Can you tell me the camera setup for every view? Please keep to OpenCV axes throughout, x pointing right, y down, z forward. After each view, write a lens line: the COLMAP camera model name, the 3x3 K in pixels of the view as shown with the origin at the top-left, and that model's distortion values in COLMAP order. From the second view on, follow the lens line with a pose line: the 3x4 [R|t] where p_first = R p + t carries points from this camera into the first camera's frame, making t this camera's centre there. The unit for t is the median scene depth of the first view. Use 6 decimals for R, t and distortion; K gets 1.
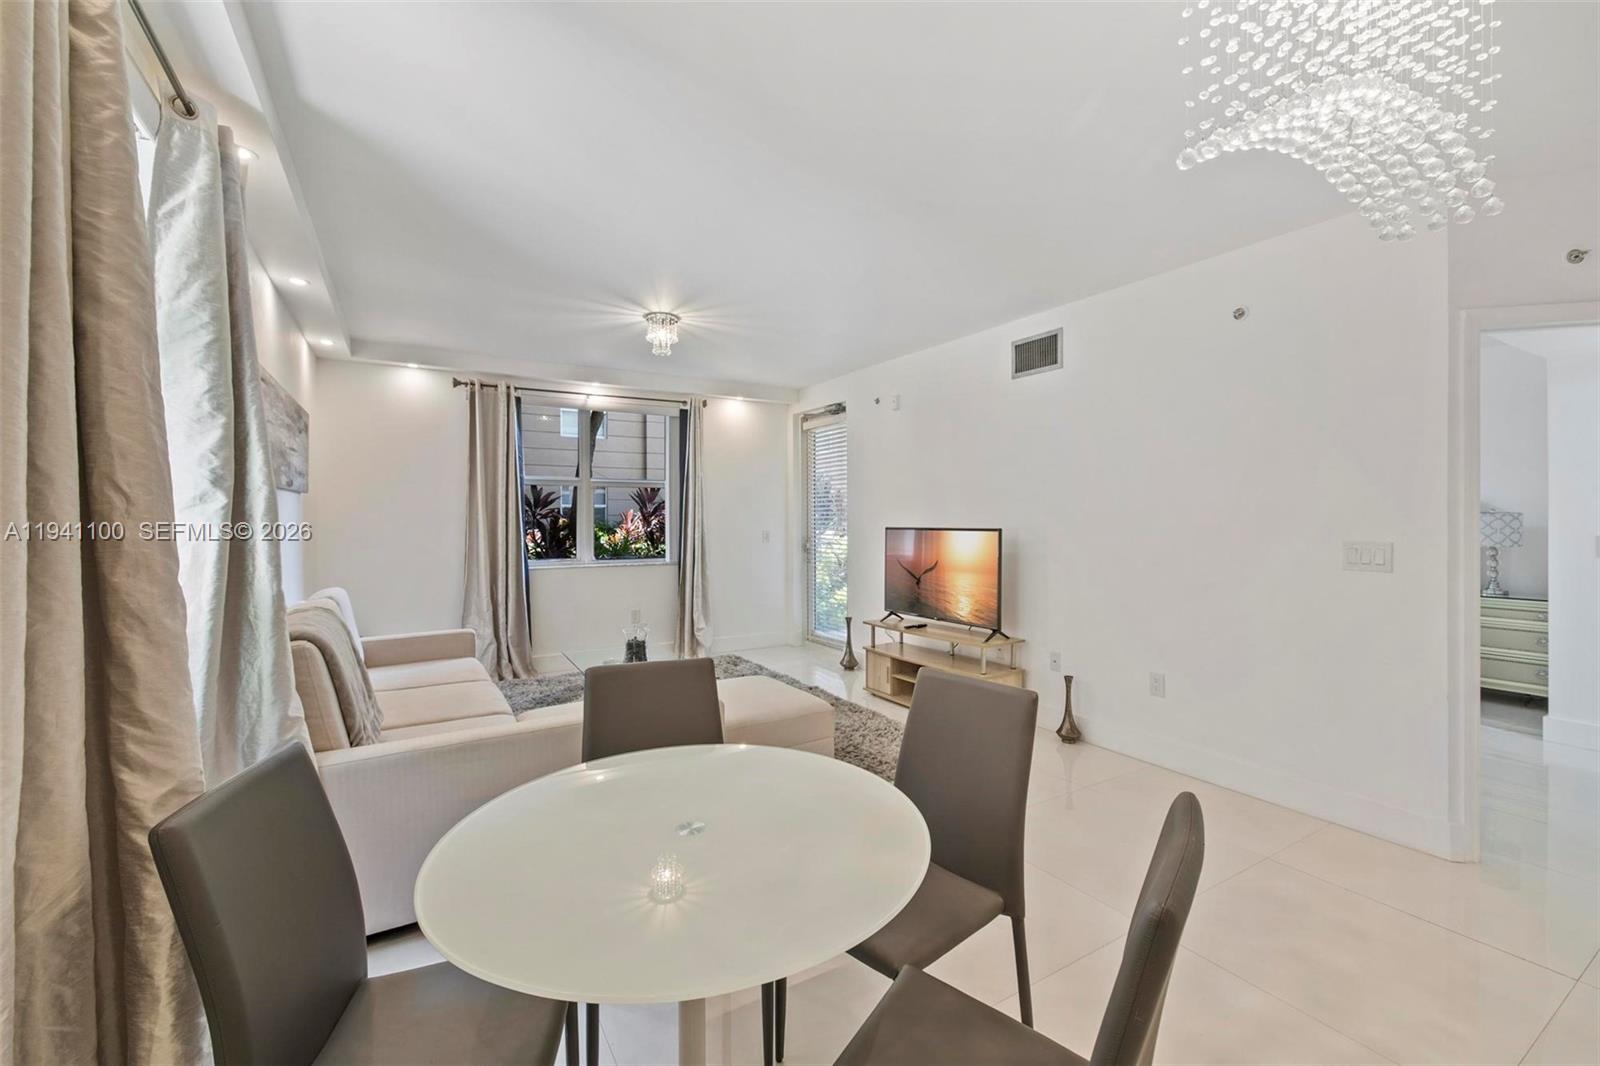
lens RADIAL K [[672.6, 0, 785.5], [0, 672.6, 527.0], [0, 0, 1]] dist [-0.001762, -0.000316]
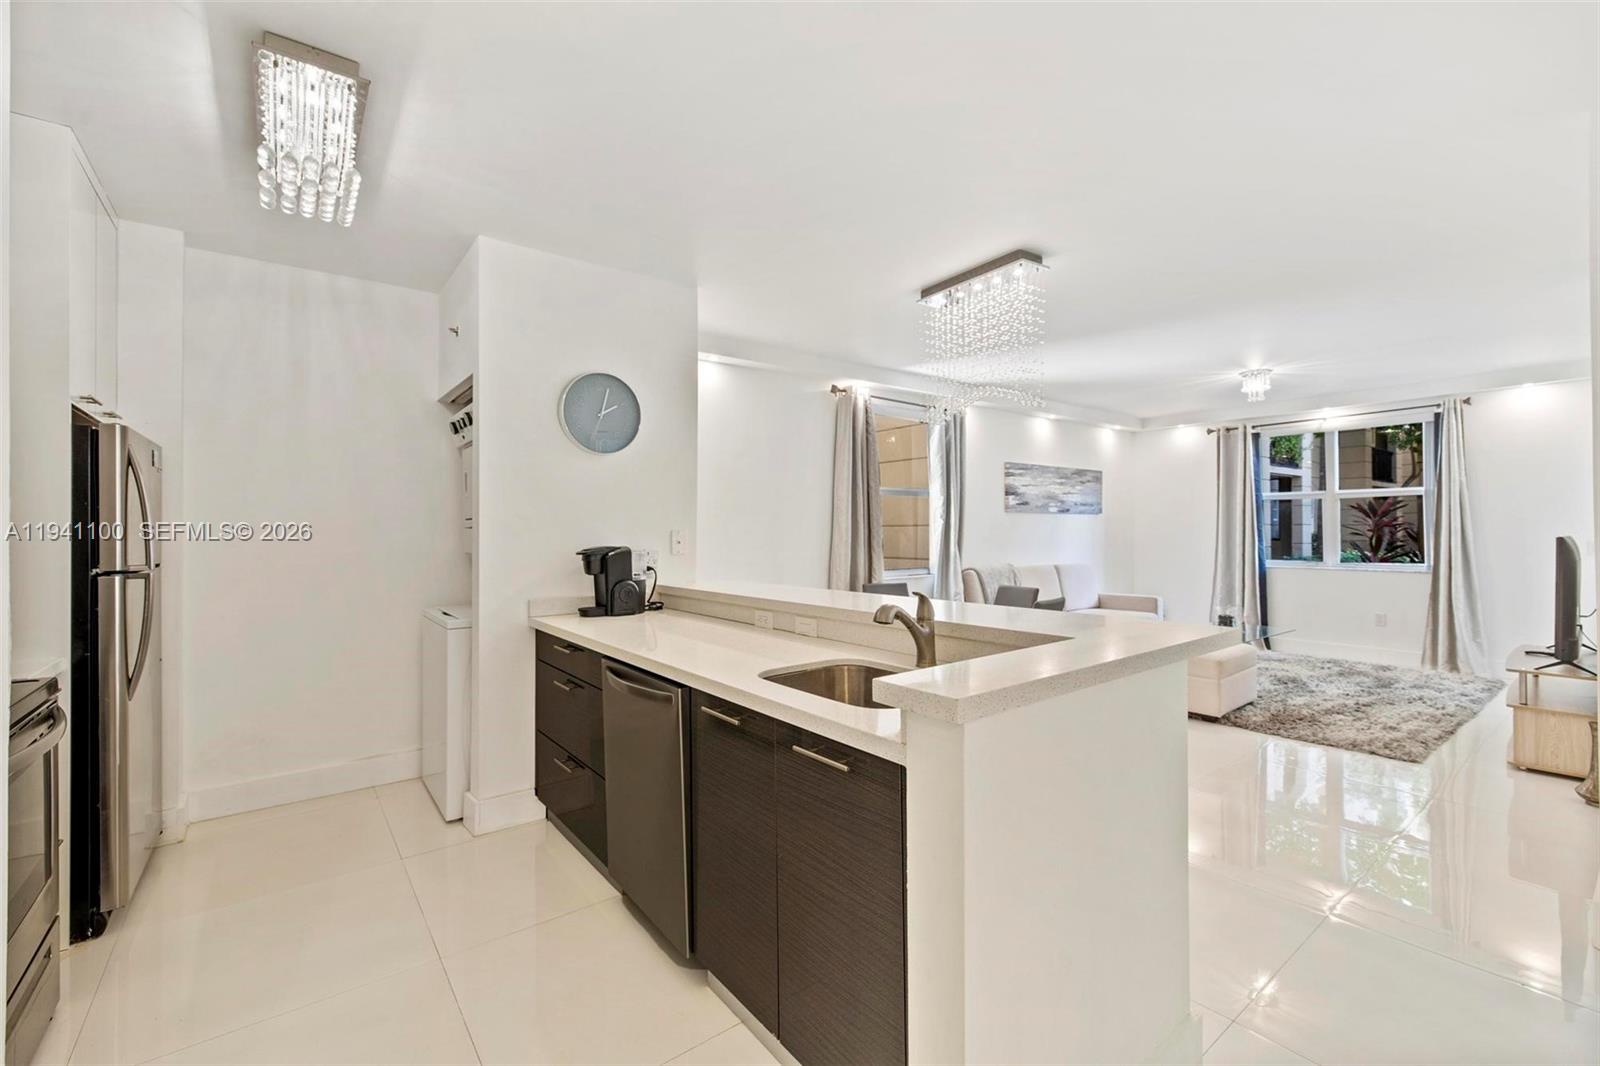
lens RADIAL K [[683.7, 0, 802.2], [0, 683.7, 524.6], [0, 0, 1]] dist [-0.000373, -0.000071]
pose [[0.118830, -0.008082, -0.992882, 0.821051], [-0.008226, 0.999925, -0.009124, 0.002989], [0.992881, 0.009252, 0.118755, -0.025444]]
